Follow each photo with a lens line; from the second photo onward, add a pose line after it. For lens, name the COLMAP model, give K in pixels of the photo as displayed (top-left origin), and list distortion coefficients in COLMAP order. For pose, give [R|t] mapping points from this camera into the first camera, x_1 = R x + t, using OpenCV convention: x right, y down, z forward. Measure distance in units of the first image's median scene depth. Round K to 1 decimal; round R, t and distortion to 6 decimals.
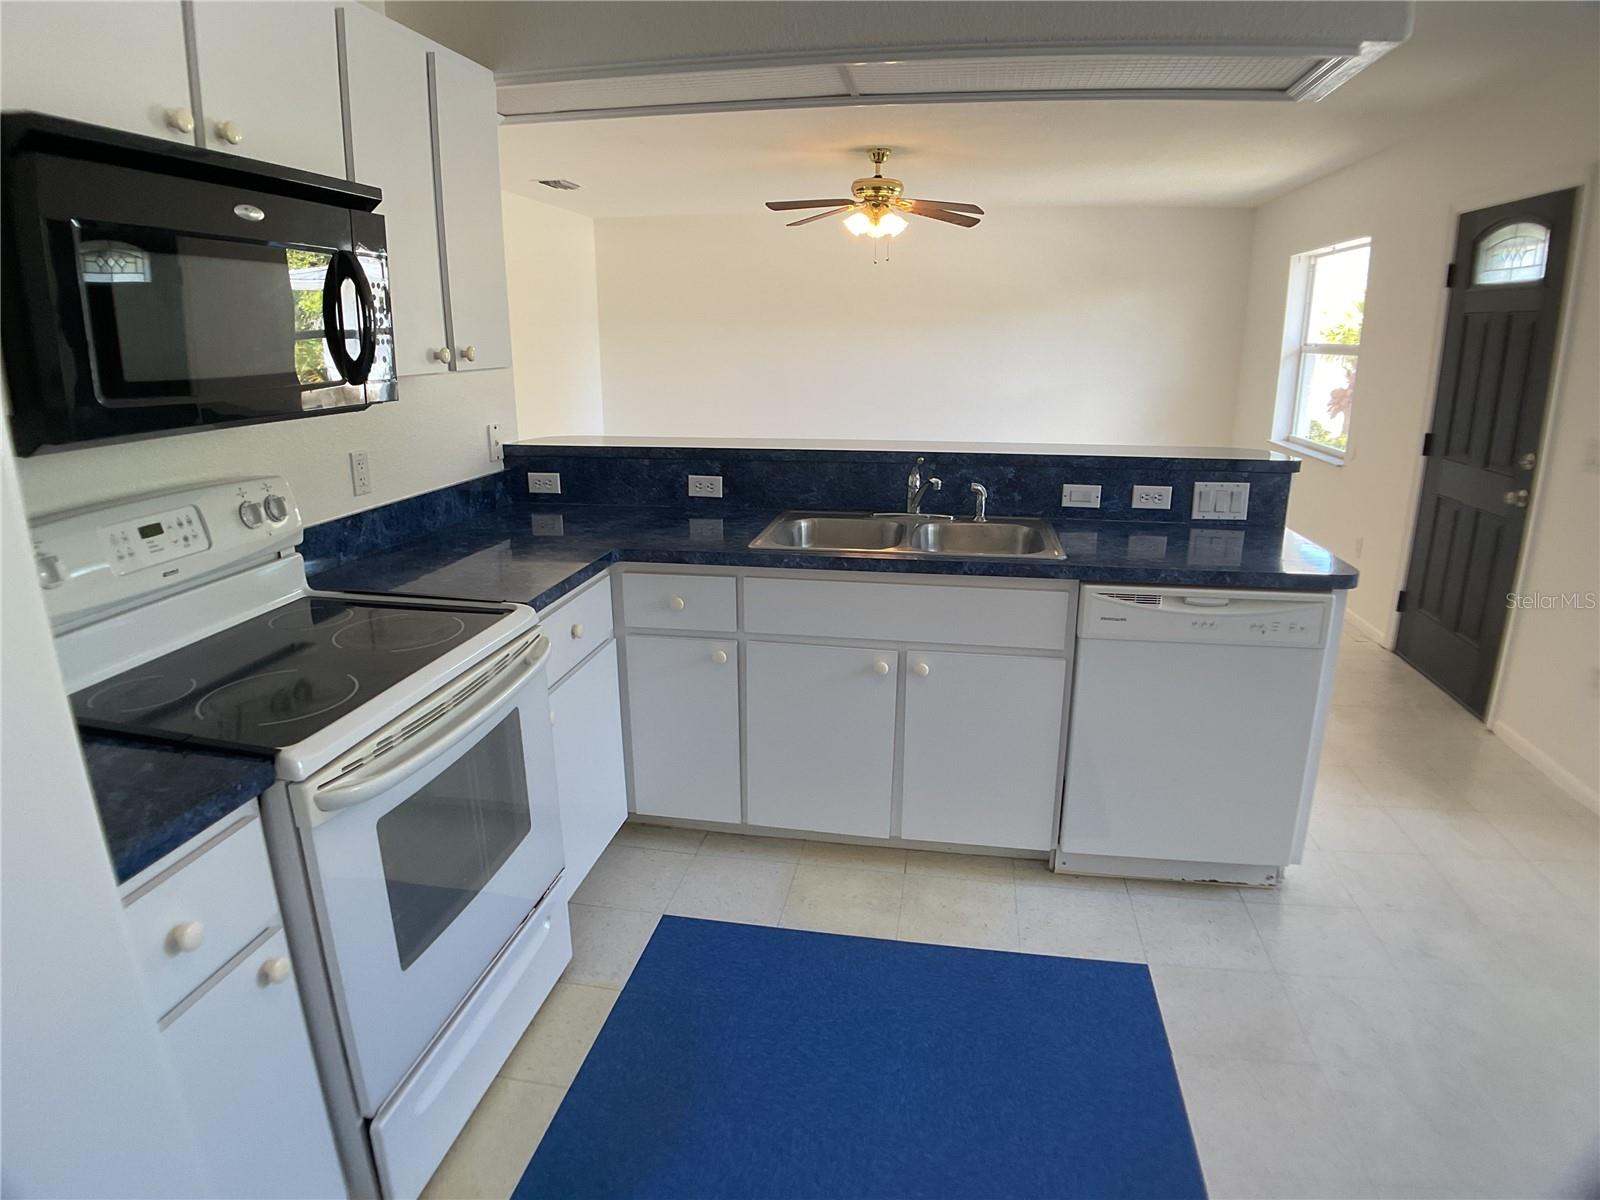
lens RADIAL K [[918.2, 0, 796.5], [0, 918.2, 603.3], [0, 0, 1]] dist [-0.076576, -0.006288]
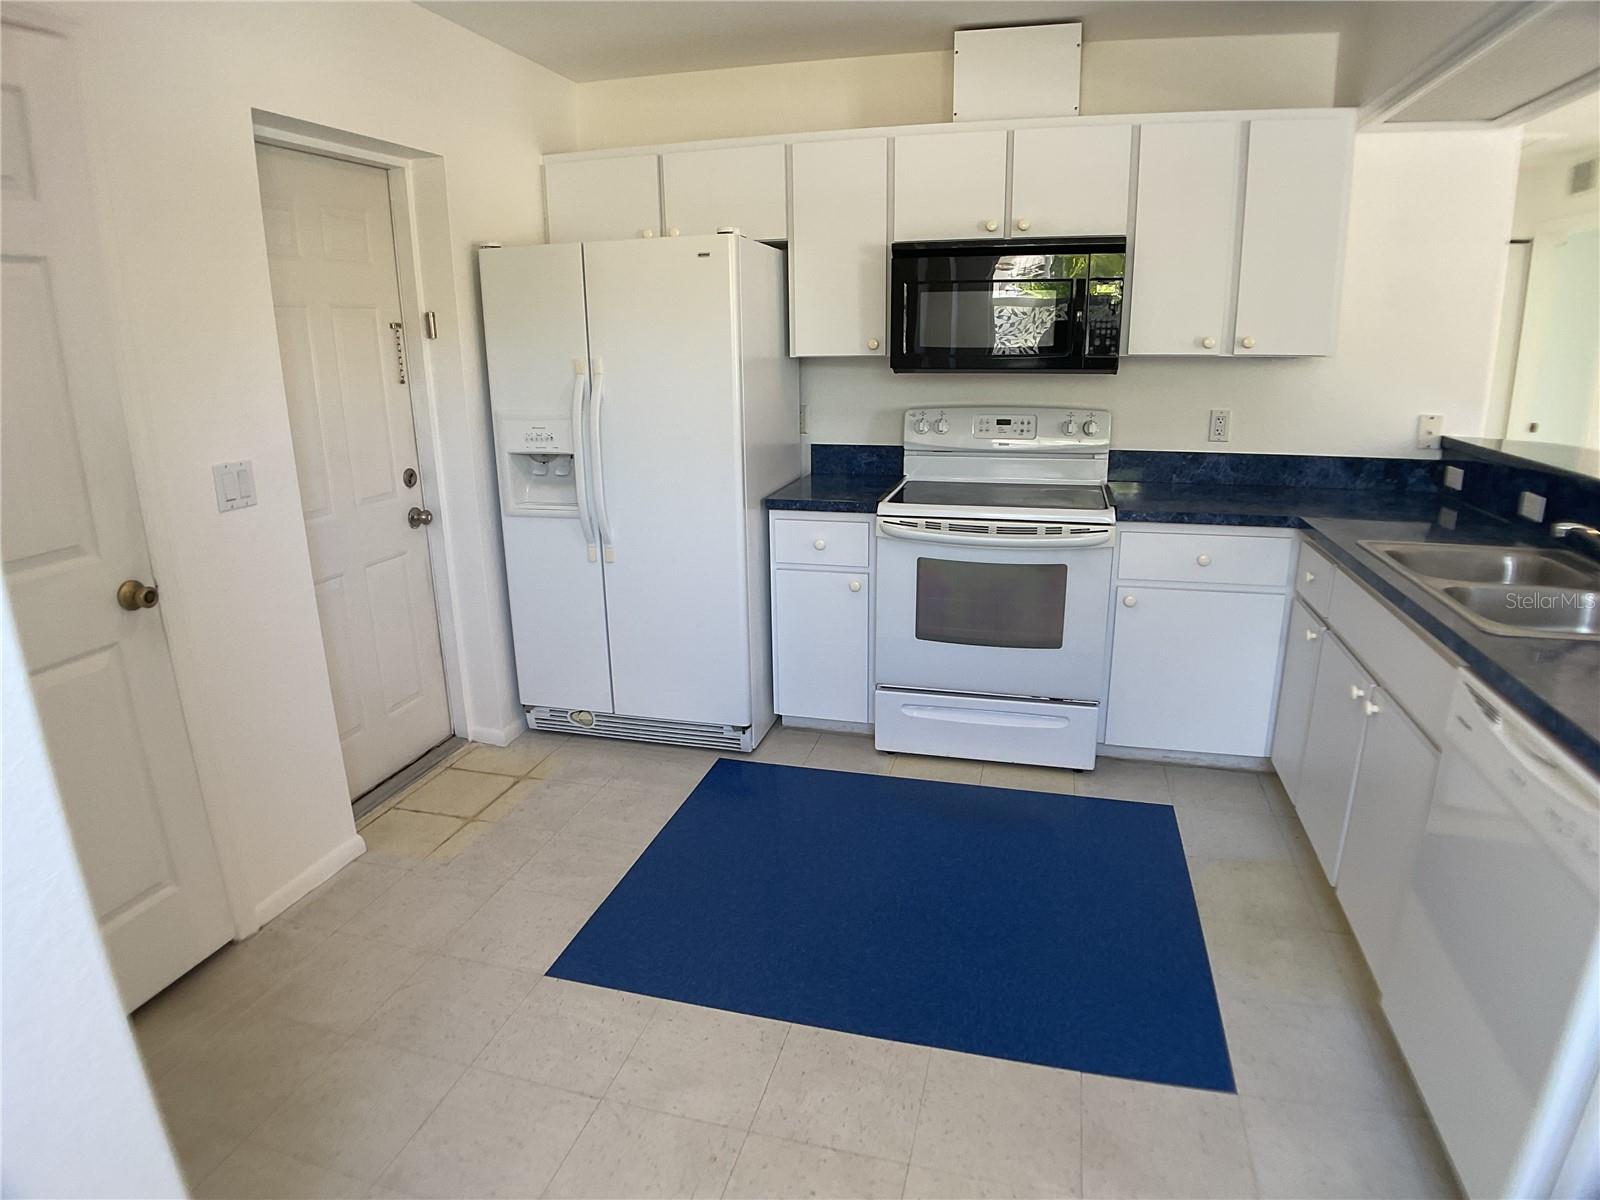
lens RADIAL K [[918.2, 0, 796.5], [0, 918.2, 603.3], [0, 0, 1]] dist [-0.076576, -0.006288]
pose [[-0.089883, 0.277511, -0.956509, 0.840477], [-0.260155, 0.920510, 0.291513, -0.109023], [0.961374, 0.275043, -0.010542, 0.393161]]
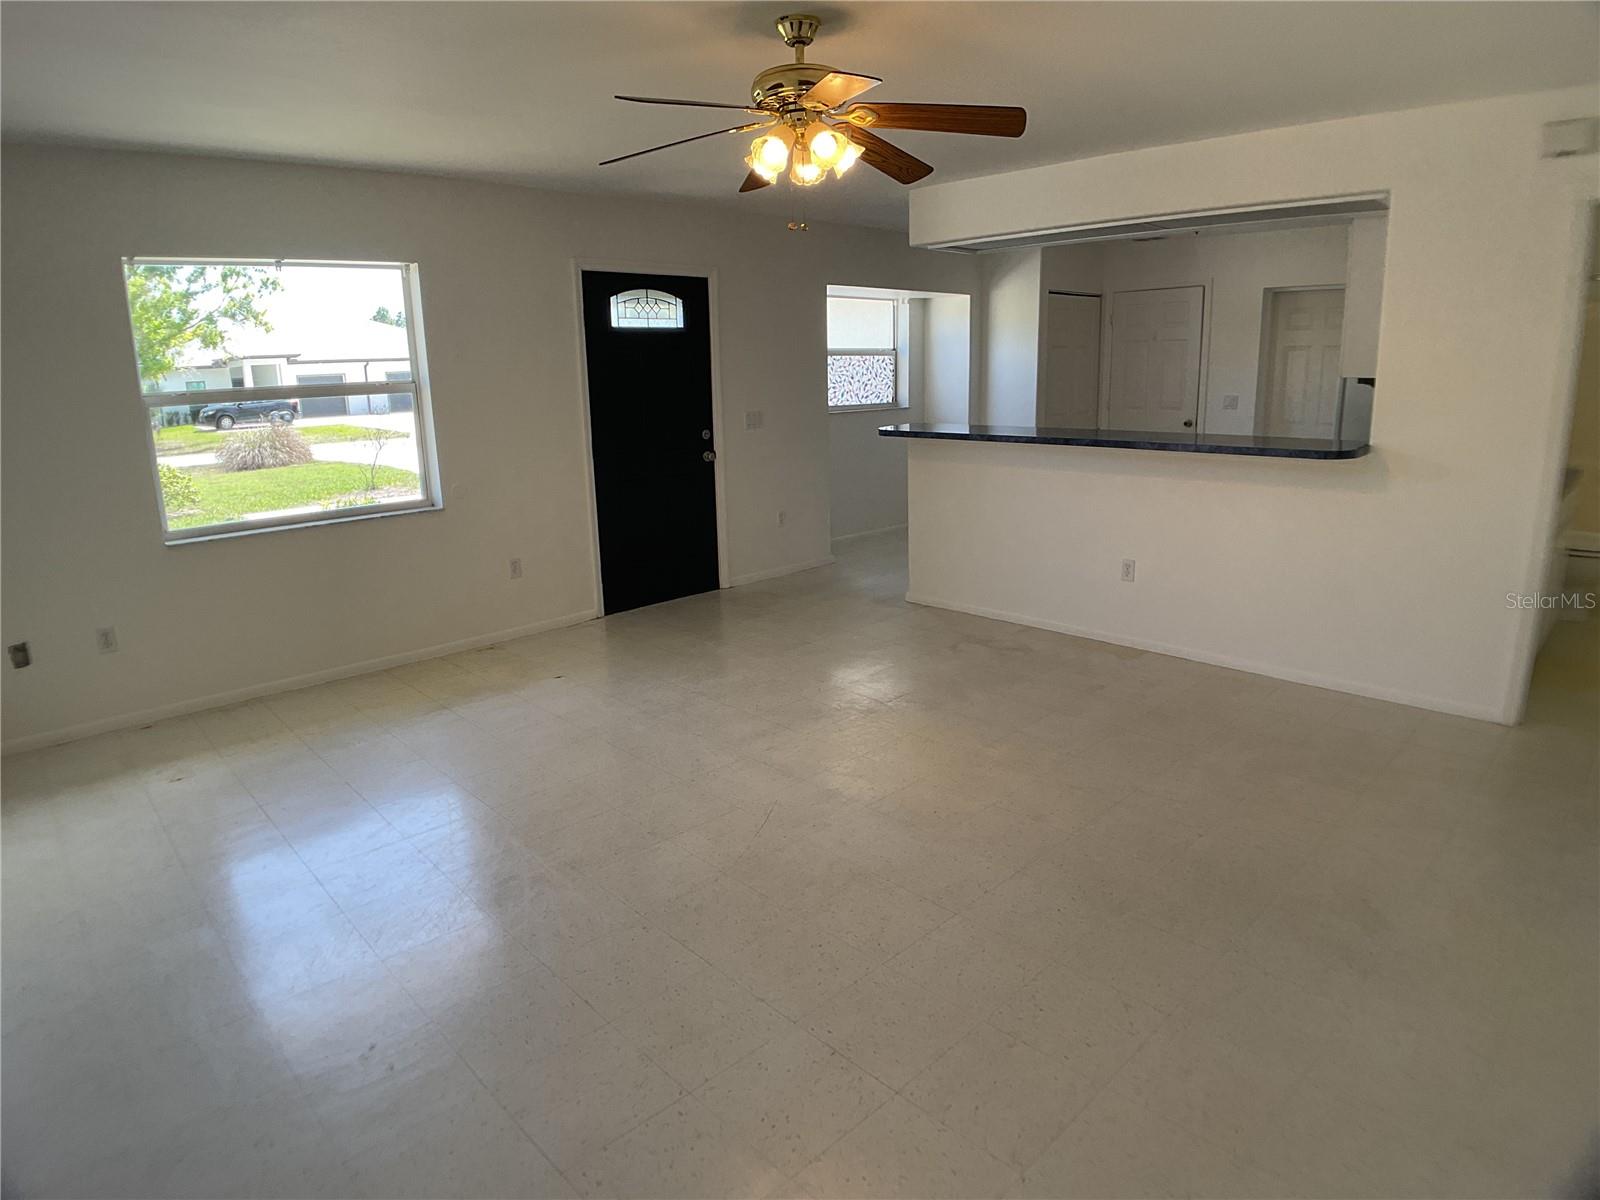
lens RADIAL K [[918.2, 0, 796.5], [0, 918.2, 603.3], [0, 0, 1]] dist [-0.076576, -0.006288]
pose [[-0.810468, -0.121309, 0.573084, -0.452197], [0.188893, 0.871941, 0.451707, -0.775439], [-0.554491, 0.474346, -0.683766, 2.703772]]
